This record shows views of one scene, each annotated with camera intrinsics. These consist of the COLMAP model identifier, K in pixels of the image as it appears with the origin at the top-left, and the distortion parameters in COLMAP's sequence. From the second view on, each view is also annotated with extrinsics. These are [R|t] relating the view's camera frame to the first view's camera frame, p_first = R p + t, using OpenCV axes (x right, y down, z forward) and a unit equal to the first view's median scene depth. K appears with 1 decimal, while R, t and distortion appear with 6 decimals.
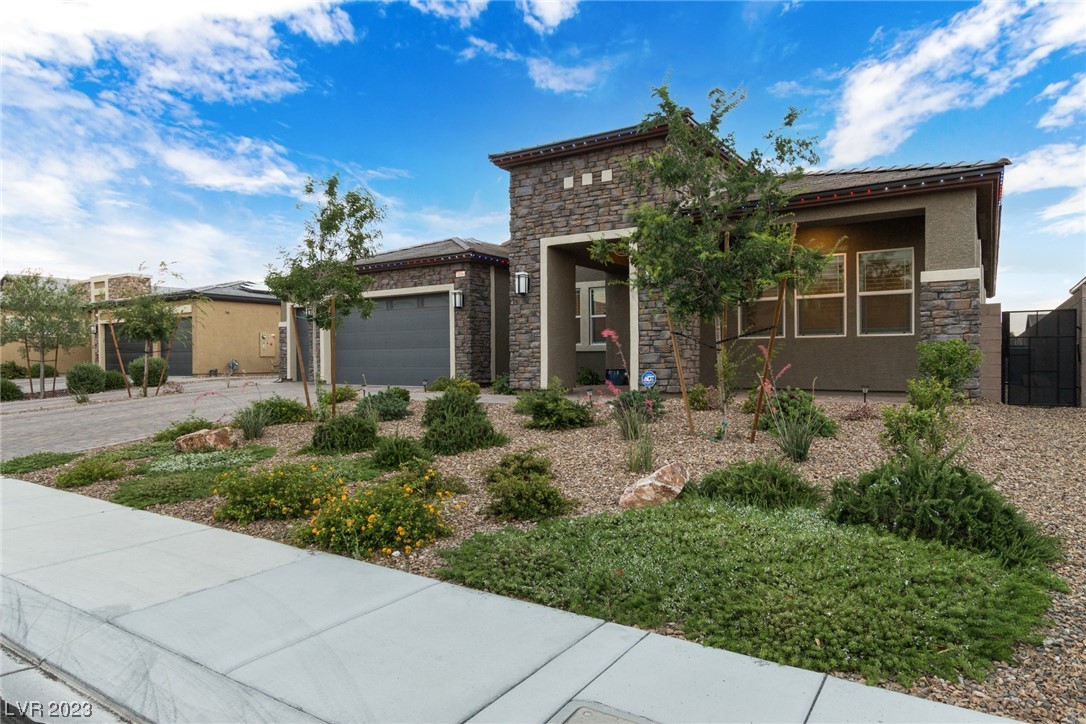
lens RADIAL K [[674.2, 0, 543.0], [0, 674.2, 362.0], [0, 0, 1]] dist [-0.001714, 0.000018]
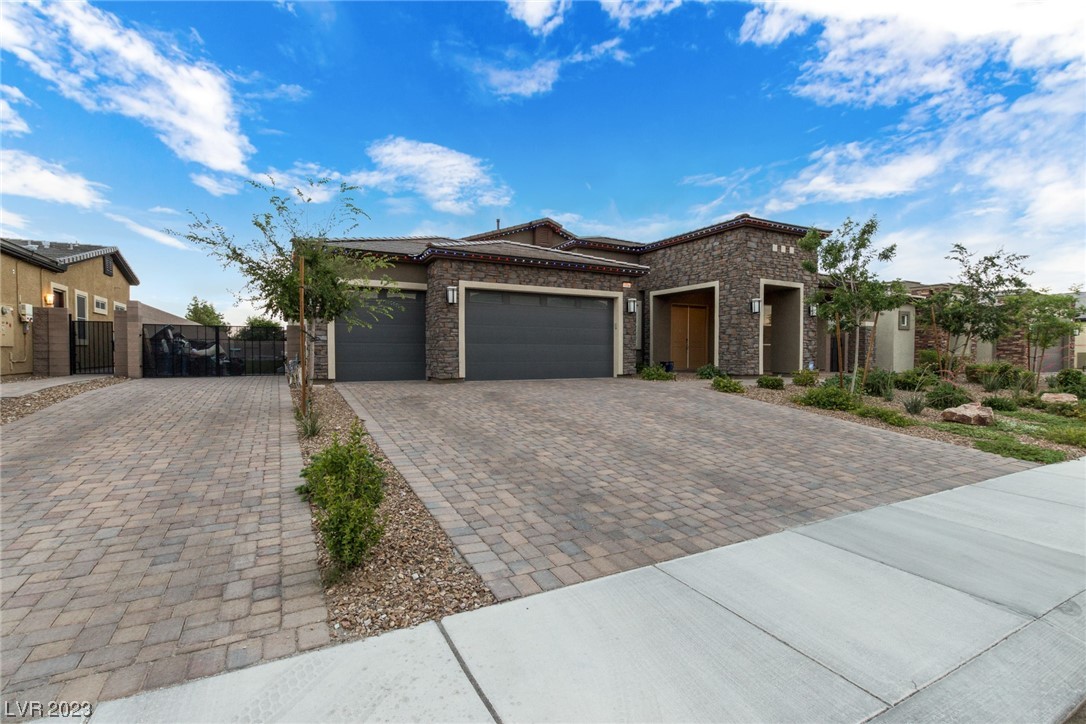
lens RADIAL K [[498.5, 0, 541.2], [0, 498.5, 359.7], [0, 0, 1]] dist [0.003266, -0.000159]
pose [[0.472765, -0.007619, 0.881156, -1.265534], [-0.003176, 0.999941, 0.010351, -0.004436], [-0.881183, -0.007692, 0.472713, 0.897987]]
